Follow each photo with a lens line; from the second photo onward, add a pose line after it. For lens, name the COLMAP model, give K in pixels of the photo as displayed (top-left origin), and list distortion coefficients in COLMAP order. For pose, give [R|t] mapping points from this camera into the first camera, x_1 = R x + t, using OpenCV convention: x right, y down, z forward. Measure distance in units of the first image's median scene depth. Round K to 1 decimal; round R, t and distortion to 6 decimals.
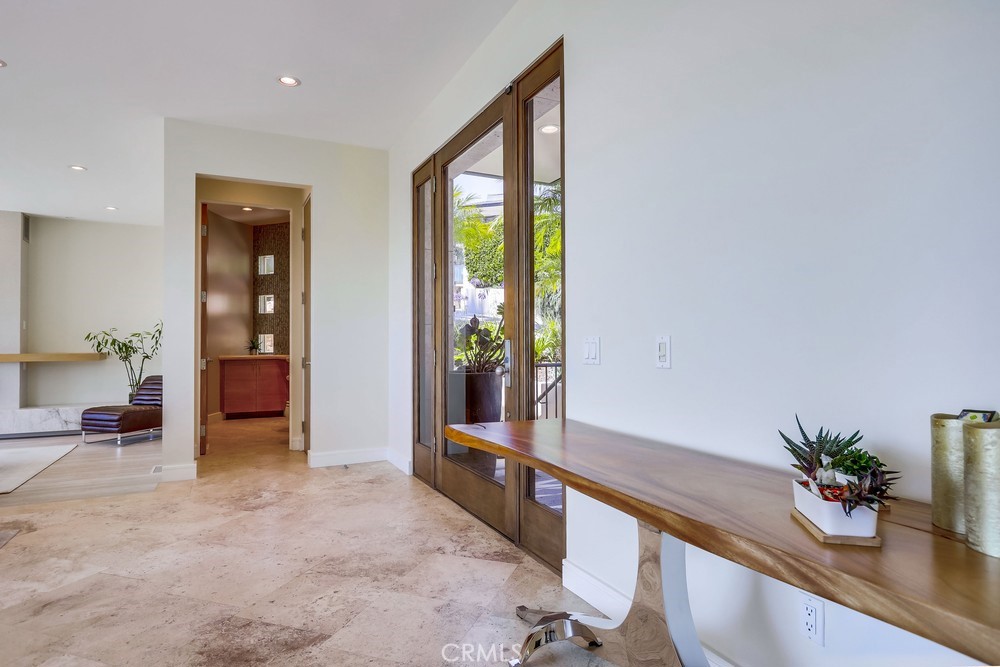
lens RADIAL K [[552.5, 0, 500.0], [0, 552.5, 333.5], [0, 0, 1]] dist [-0.012843, 0.001203]
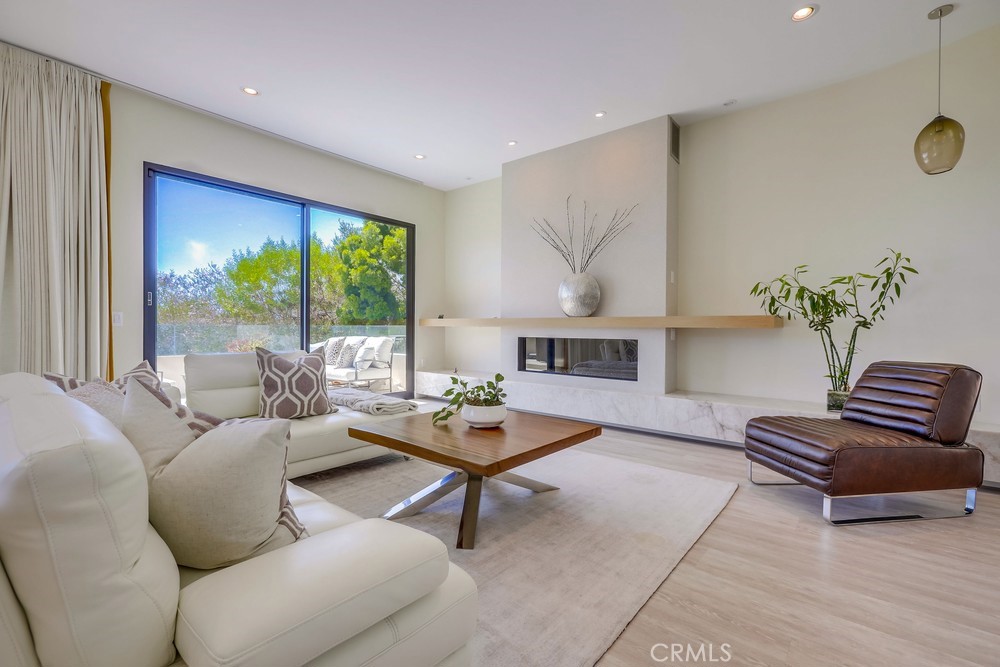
lens RADIAL K [[455.4, 0, 500.0], [0, 455.4, 333.5], [0, 0, 1]] dist [-0.001127, 0.000135]
pose [[0.413796, 0.017425, -0.910203, -0.422098], [0.007452, 0.999718, 0.022527, 0.042667], [0.910339, -0.016104, 0.413549, 0.551052]]
